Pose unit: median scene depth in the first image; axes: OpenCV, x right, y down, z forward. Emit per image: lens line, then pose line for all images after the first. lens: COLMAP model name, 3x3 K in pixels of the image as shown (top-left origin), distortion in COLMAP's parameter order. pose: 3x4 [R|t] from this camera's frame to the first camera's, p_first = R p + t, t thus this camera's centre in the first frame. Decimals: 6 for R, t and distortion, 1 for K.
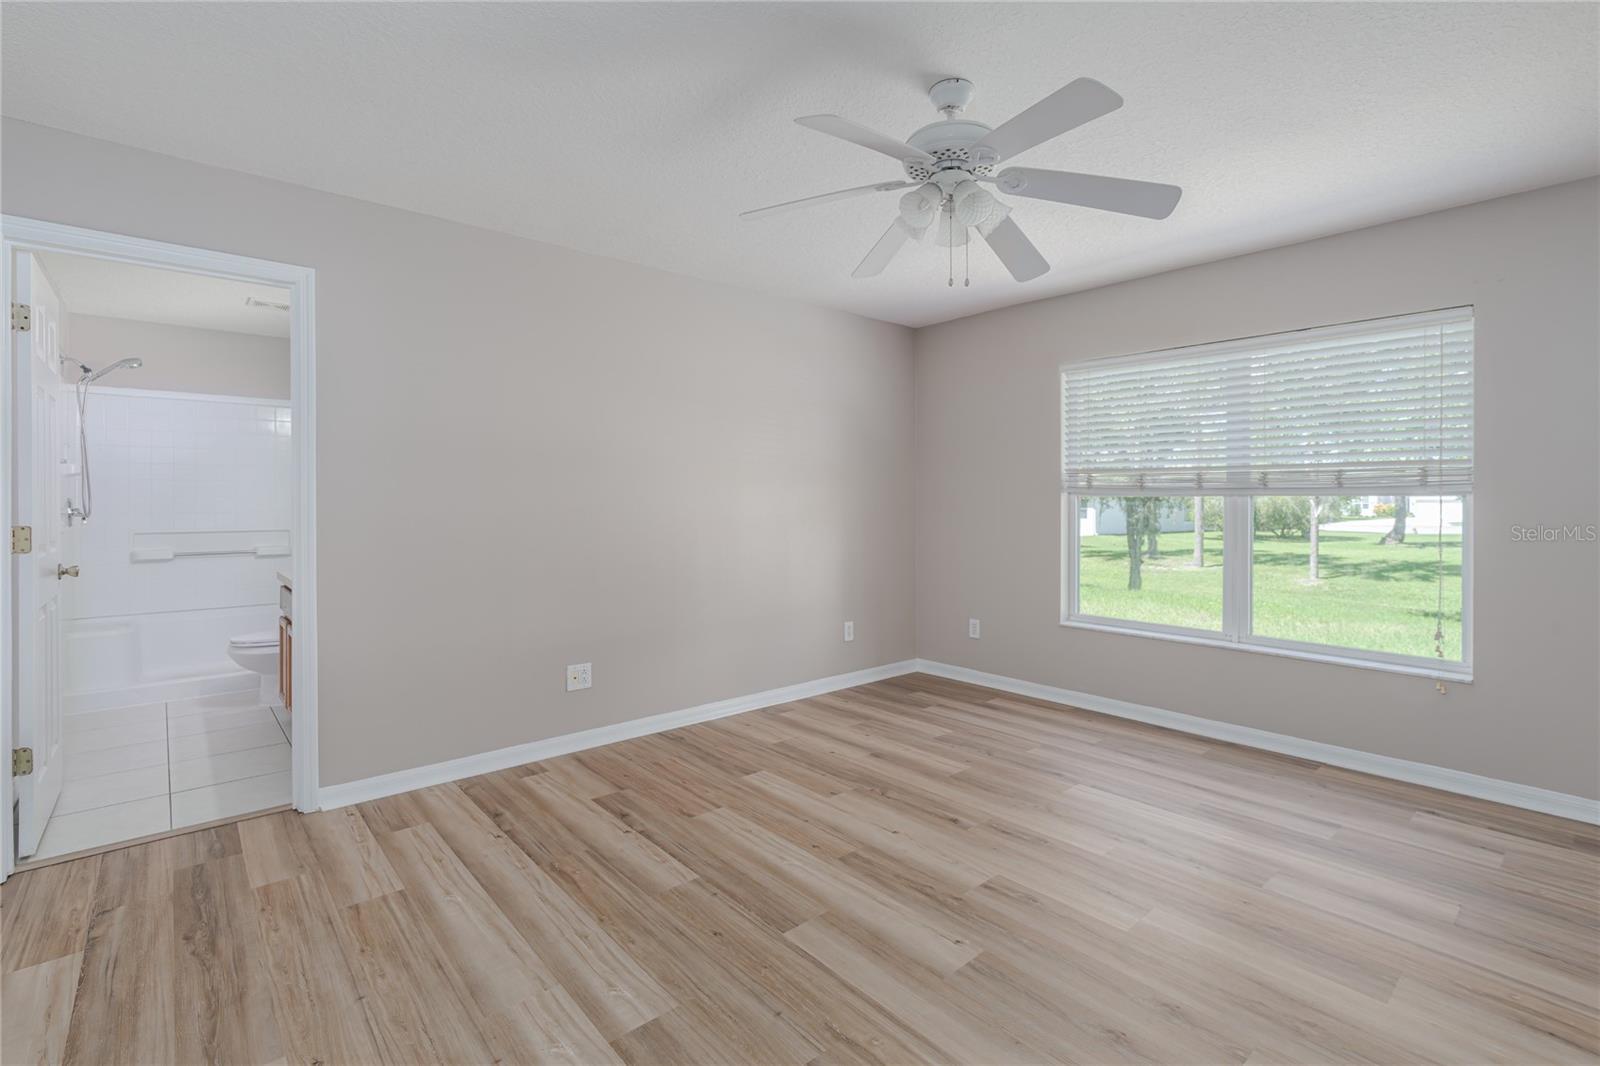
lens RADIAL K [[734.9, 0, 811.0], [0, 734.9, 518.1], [0, 0, 1]] dist [-0.004891, 0.000425]
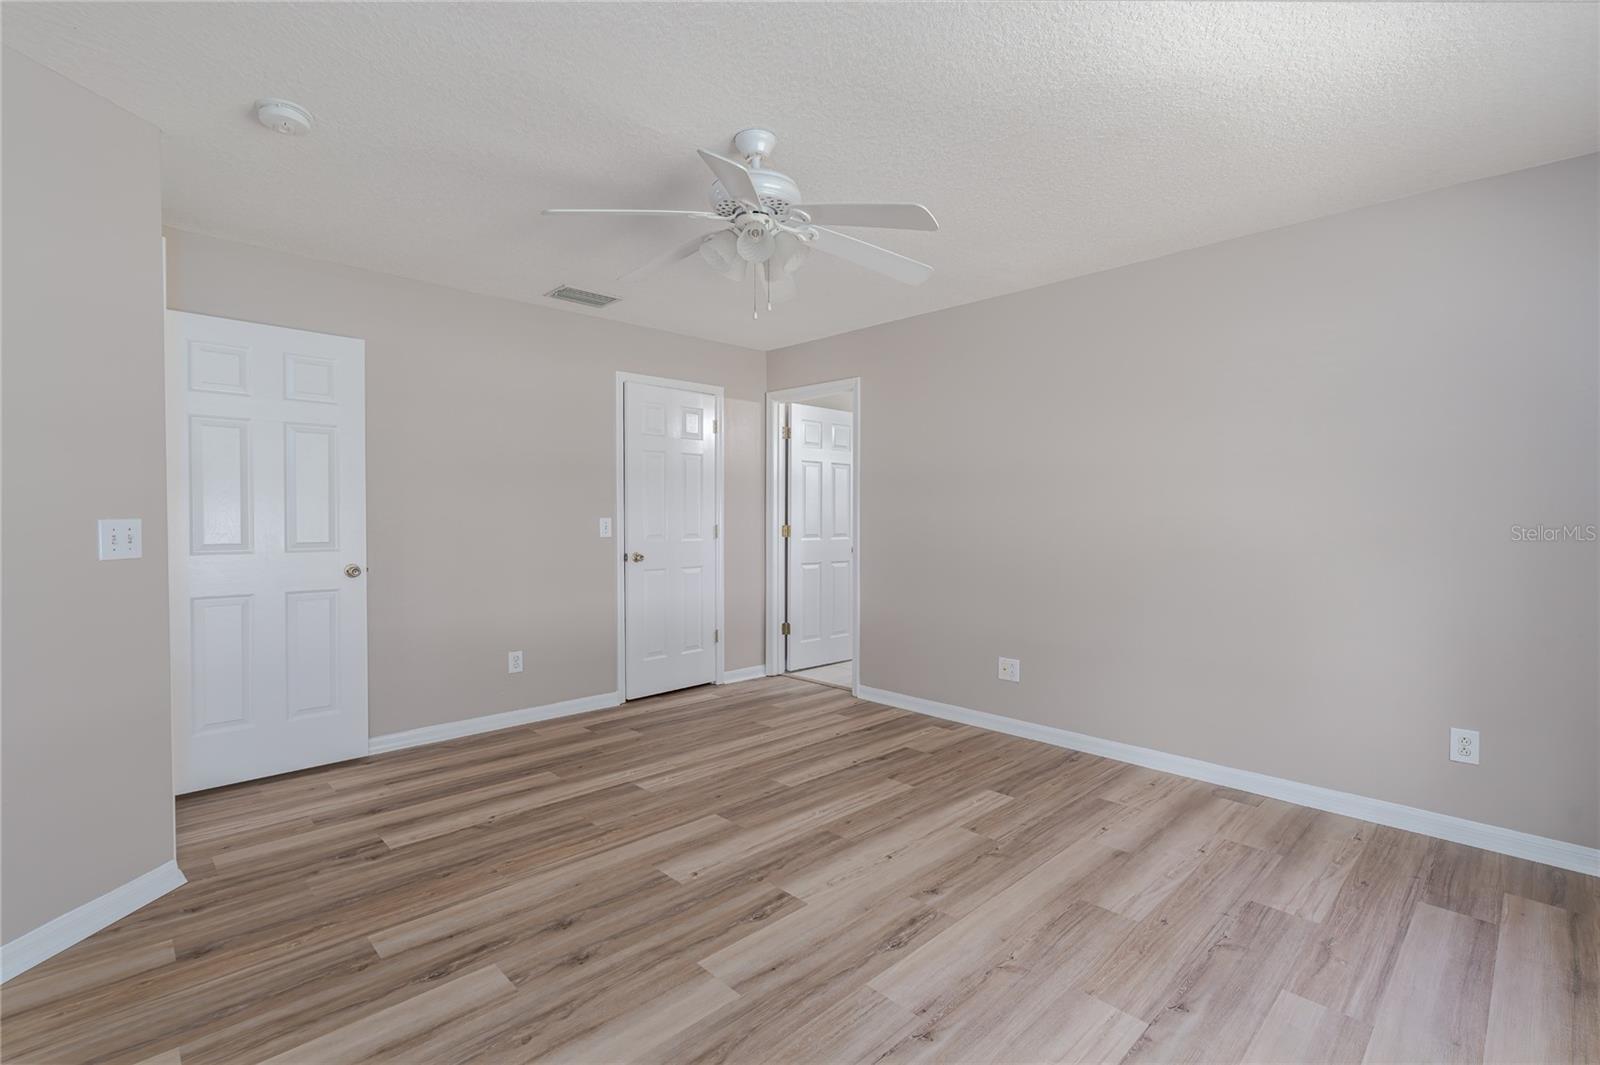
lens RADIAL K [[734.9, 0, 811.3], [0, 734.9, 529.8], [0, 0, 1]] dist [-0.004891, 0.000425]
pose [[0.052701, 0.022846, -0.998349, 0.992315], [-0.024863, 0.999458, 0.021559, -0.022103], [0.998301, 0.023686, 0.053241, 0.774081]]
